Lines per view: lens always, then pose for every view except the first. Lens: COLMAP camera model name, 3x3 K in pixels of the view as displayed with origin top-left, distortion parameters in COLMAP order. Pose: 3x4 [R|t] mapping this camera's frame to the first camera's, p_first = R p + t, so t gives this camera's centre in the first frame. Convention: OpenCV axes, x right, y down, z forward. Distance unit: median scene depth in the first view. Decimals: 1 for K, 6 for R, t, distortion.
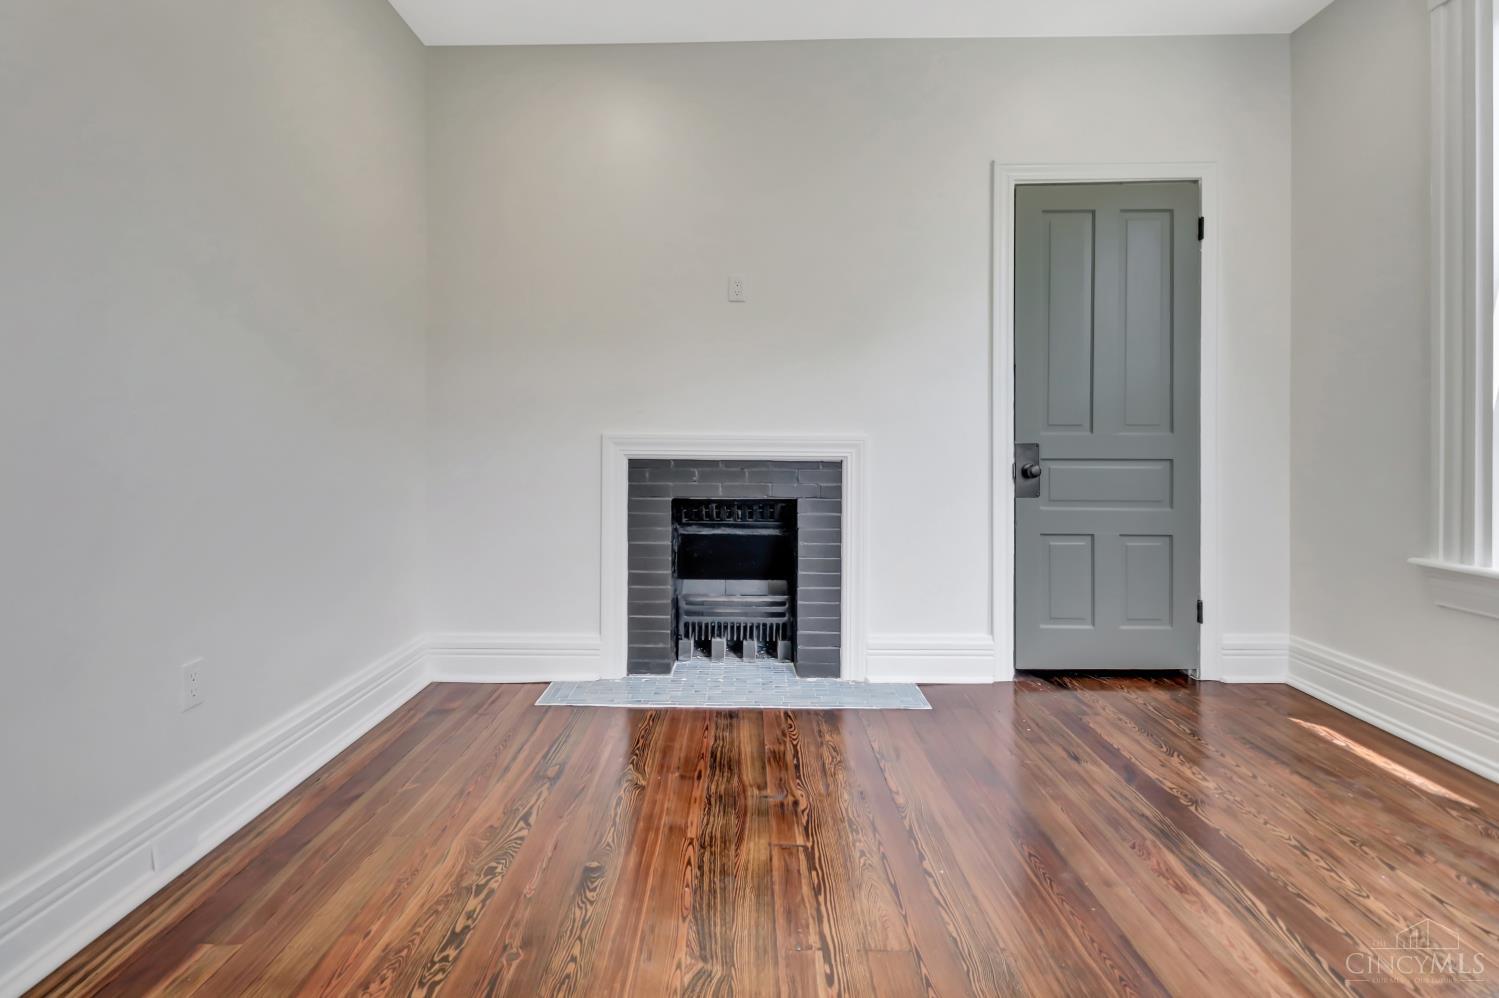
lens RADIAL K [[700.9, 0, 727.4], [0, 700.9, 443.4], [0, 0, 1]] dist [0.020026, -0.011918]
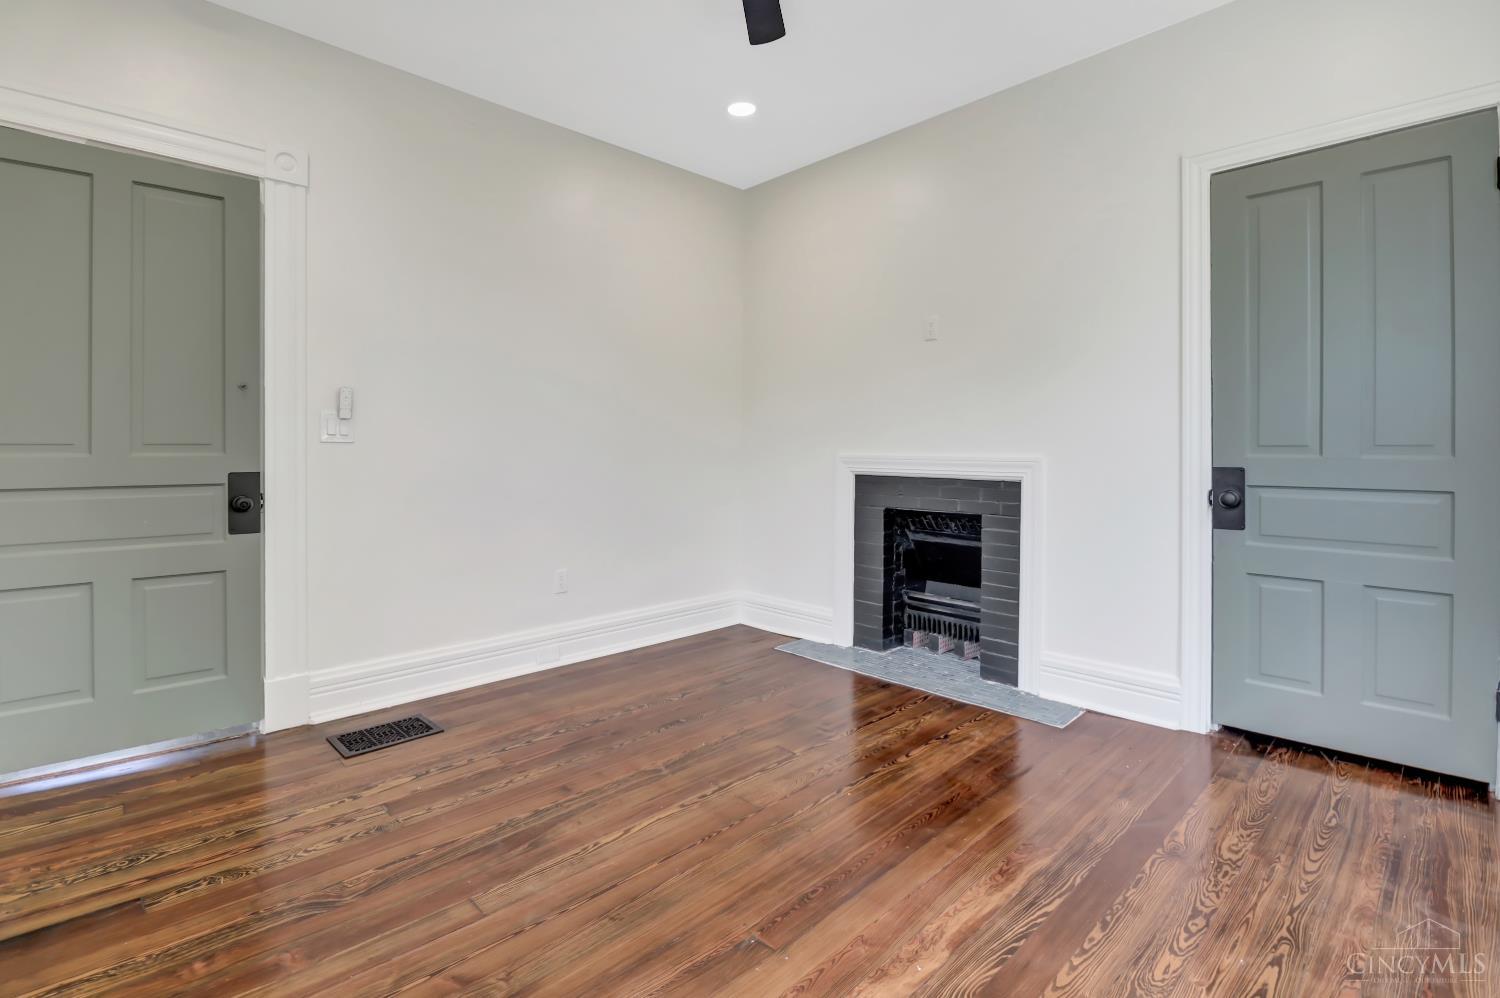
lens RADIAL K [[701.4, 0, 733.7], [0, 701.4, 451.6], [0, 0, 1]] dist [0.020026, -0.011918]
pose [[0.713103, -0.000426, -0.701059, 0.605622], [-0.001601, 0.999996, -0.002237, -0.016686], [0.701057, 0.002717, 0.713100, -0.052852]]
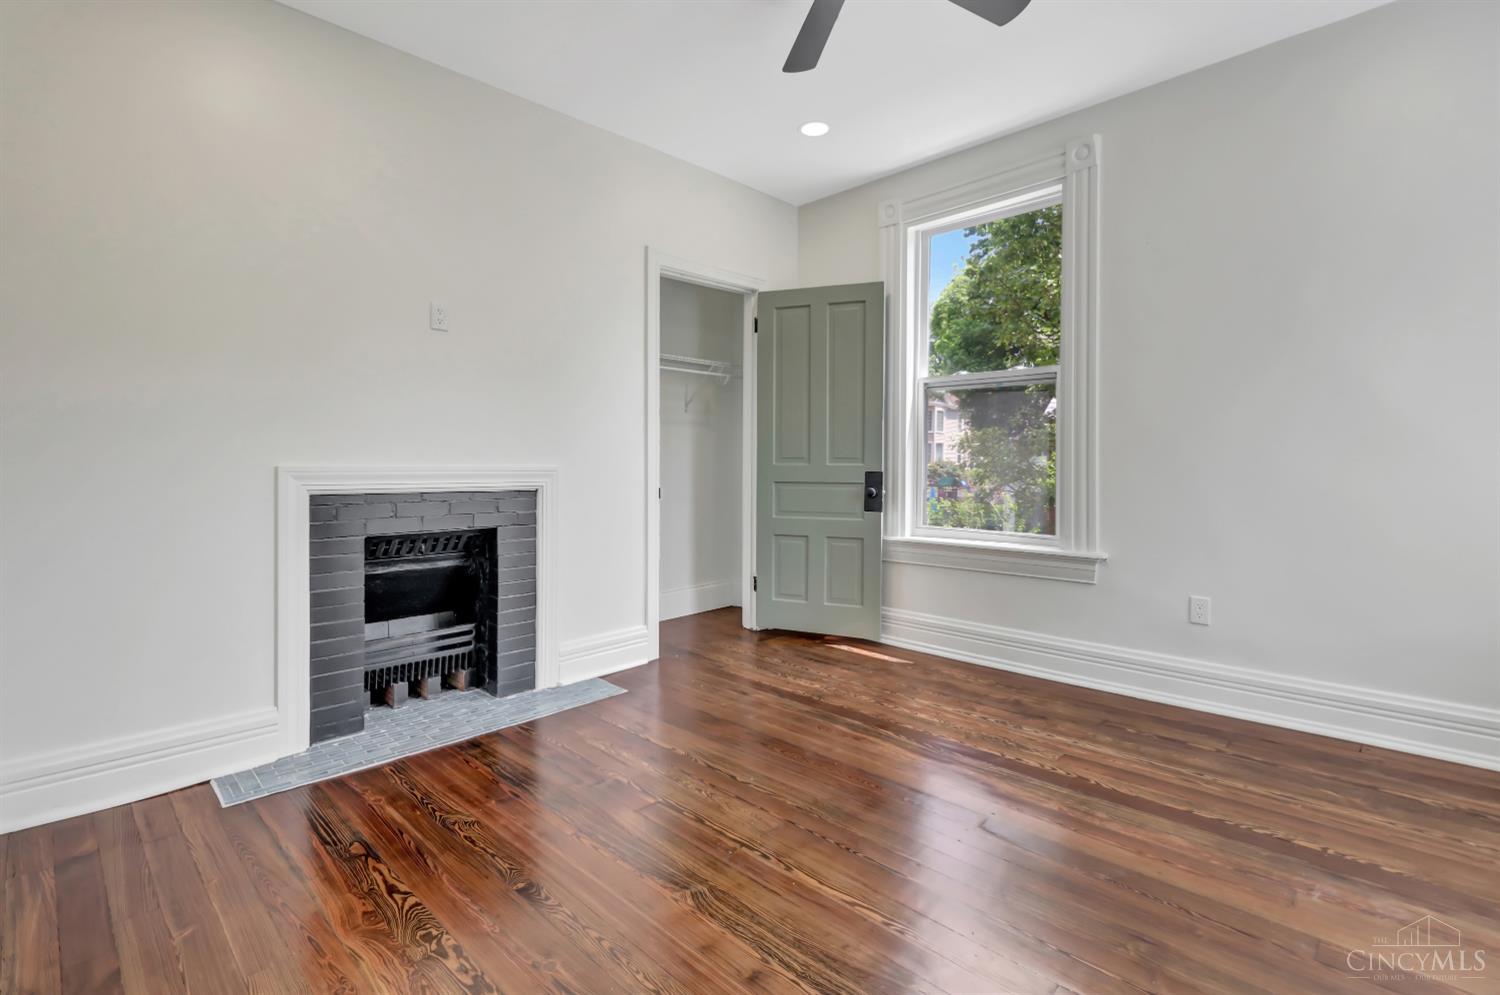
lens RADIAL K [[701.4, 0, 728.9], [0, 701.4, 464.6], [0, 0, 1]] dist [0.020026, -0.011918]
pose [[0.695001, -0.007184, 0.718973, -0.417295], [0.003809, 0.999973, 0.006309, -0.019065], [-0.718999, -0.001646, 0.695009, 0.029052]]
